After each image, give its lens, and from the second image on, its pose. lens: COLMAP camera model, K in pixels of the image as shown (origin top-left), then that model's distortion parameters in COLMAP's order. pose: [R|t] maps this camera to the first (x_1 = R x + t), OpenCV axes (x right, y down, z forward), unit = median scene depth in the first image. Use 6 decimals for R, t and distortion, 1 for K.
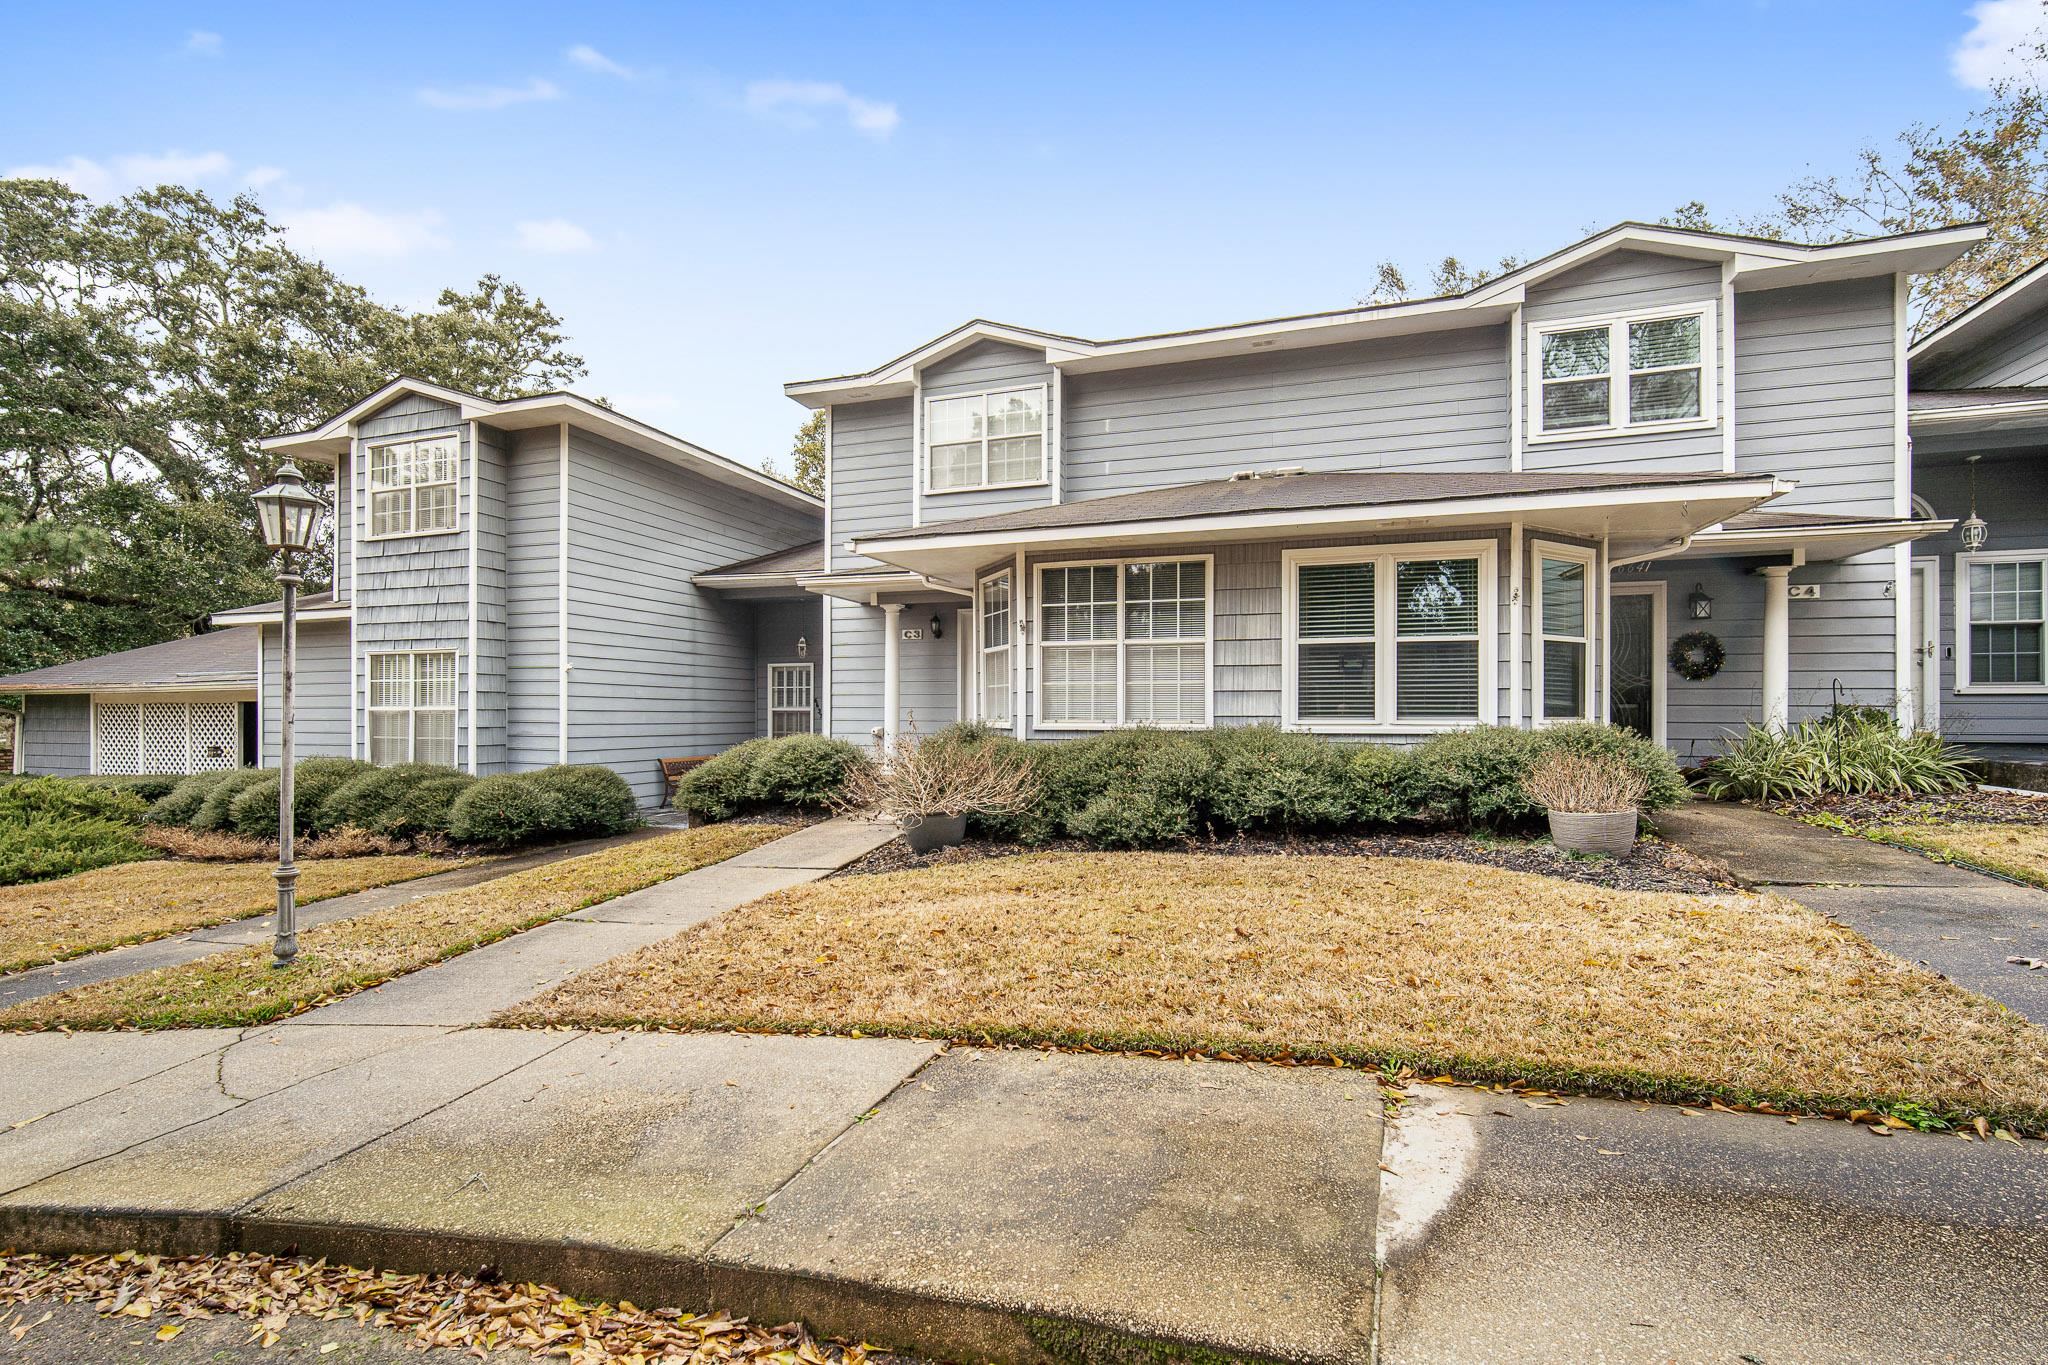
lens RADIAL K [[906.4, 0, 1025.2], [0, 906.4, 698.0], [0, 0, 1]] dist [-0.008338, 0.000296]
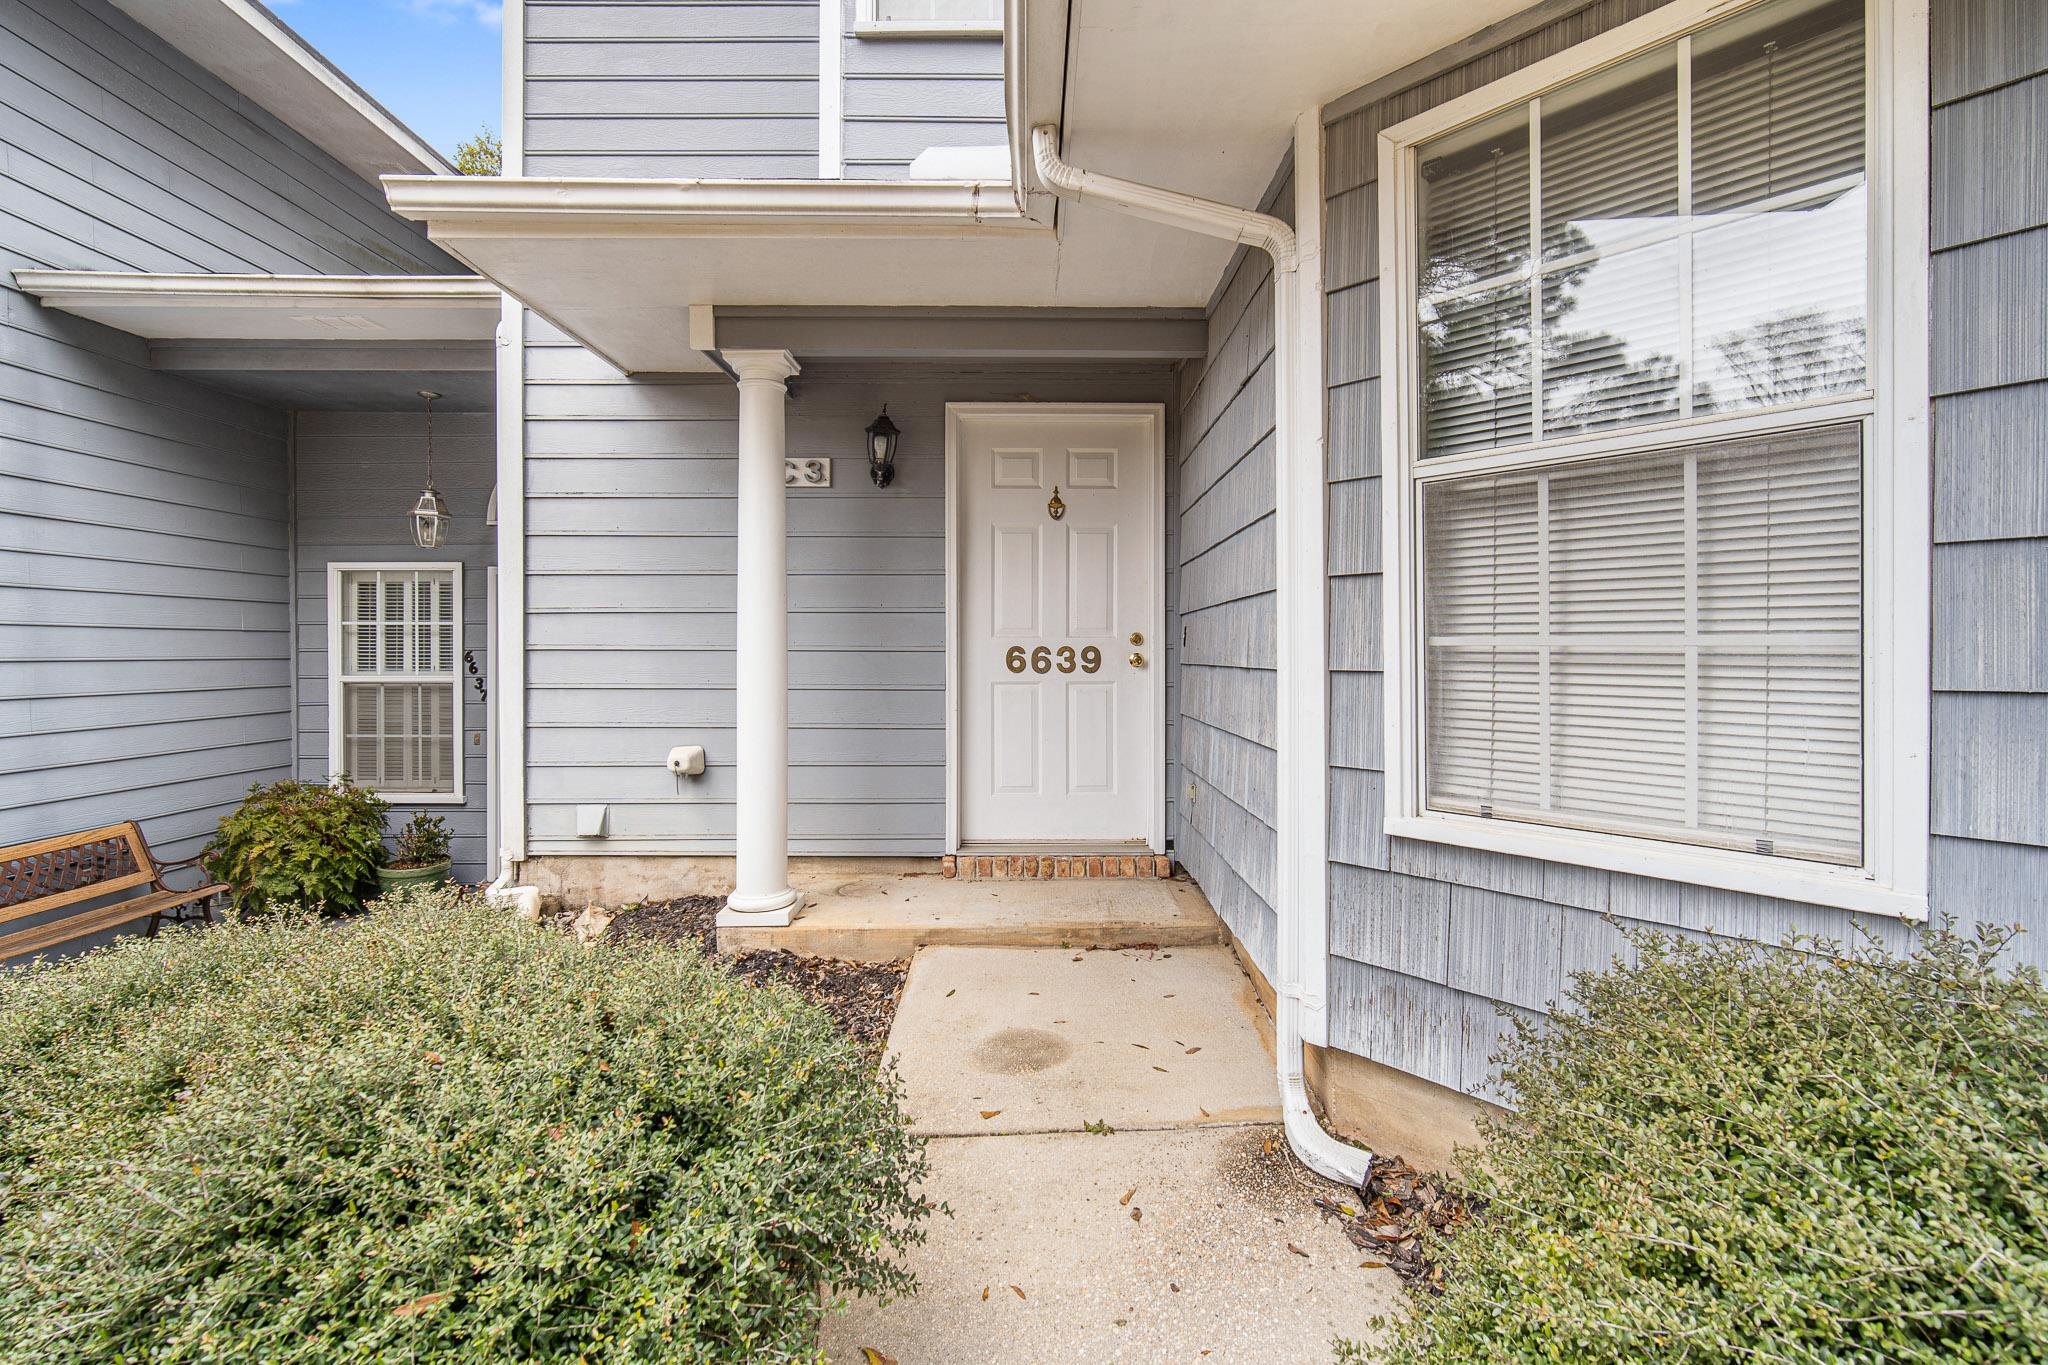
lens RADIAL K [[906.4, 0, 1027.4], [0, 906.4, 662.7], [0, 0, 1]] dist [-0.008338, 0.000296]
pose [[0.944382, -0.003420, 0.328834, -0.128413], [-0.007490, 0.999463, 0.031905, -0.009095], [-0.328766, -0.032593, 0.943849, 0.538492]]
